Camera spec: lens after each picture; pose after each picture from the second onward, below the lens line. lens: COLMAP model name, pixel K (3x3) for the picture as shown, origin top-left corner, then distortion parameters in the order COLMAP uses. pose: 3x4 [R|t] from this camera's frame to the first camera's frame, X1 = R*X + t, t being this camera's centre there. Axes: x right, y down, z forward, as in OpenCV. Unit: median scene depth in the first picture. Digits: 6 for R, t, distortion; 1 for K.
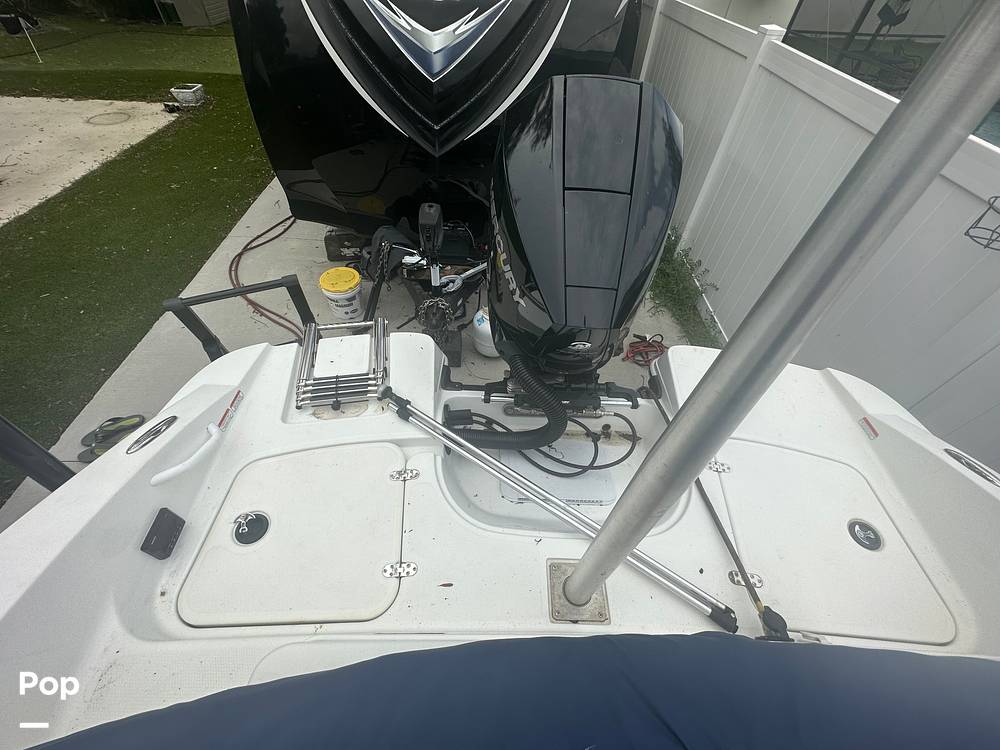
lens RADIAL K [[403.9, 0, 498.2], [0, 403.9, 374.0], [0, 0, 1]] dist [-0.004308, 0.000487]
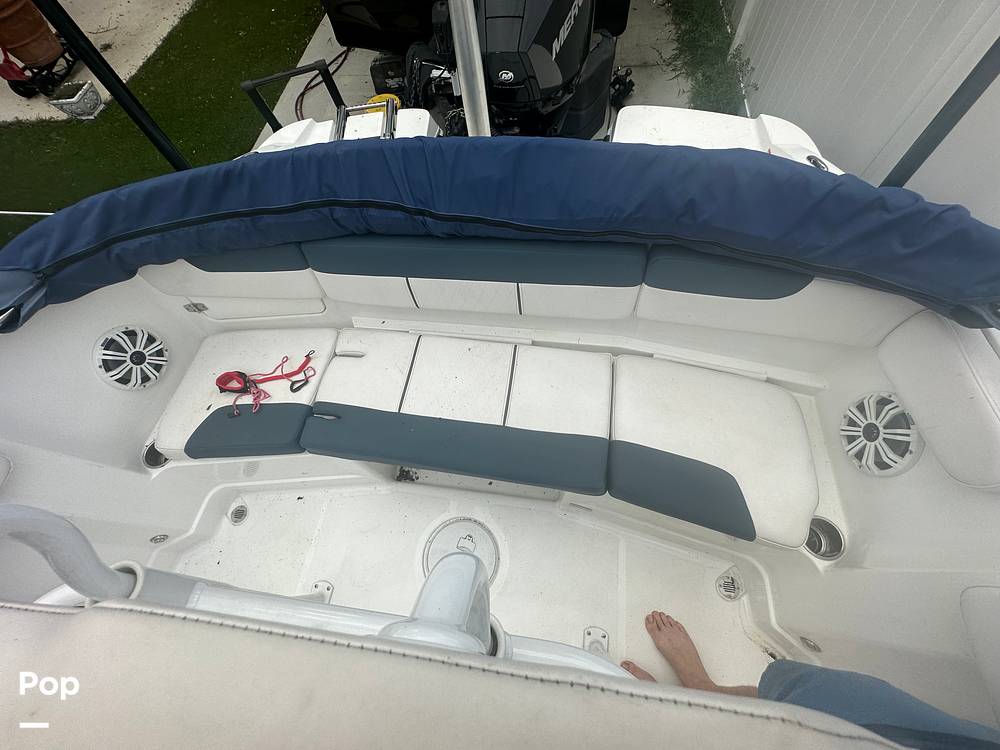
lens RADIAL K [[403.9, 0, 500.2], [0, 403.9, 377.4], [0, 0, 1]] dist [-0.004308, 0.000487]
pose [[0.981992, 0.045462, -0.183370, 0.145566], [0.007002, 0.961189, 0.275802, 0.161795], [0.188792, -0.272119, 0.943562, -0.173295]]
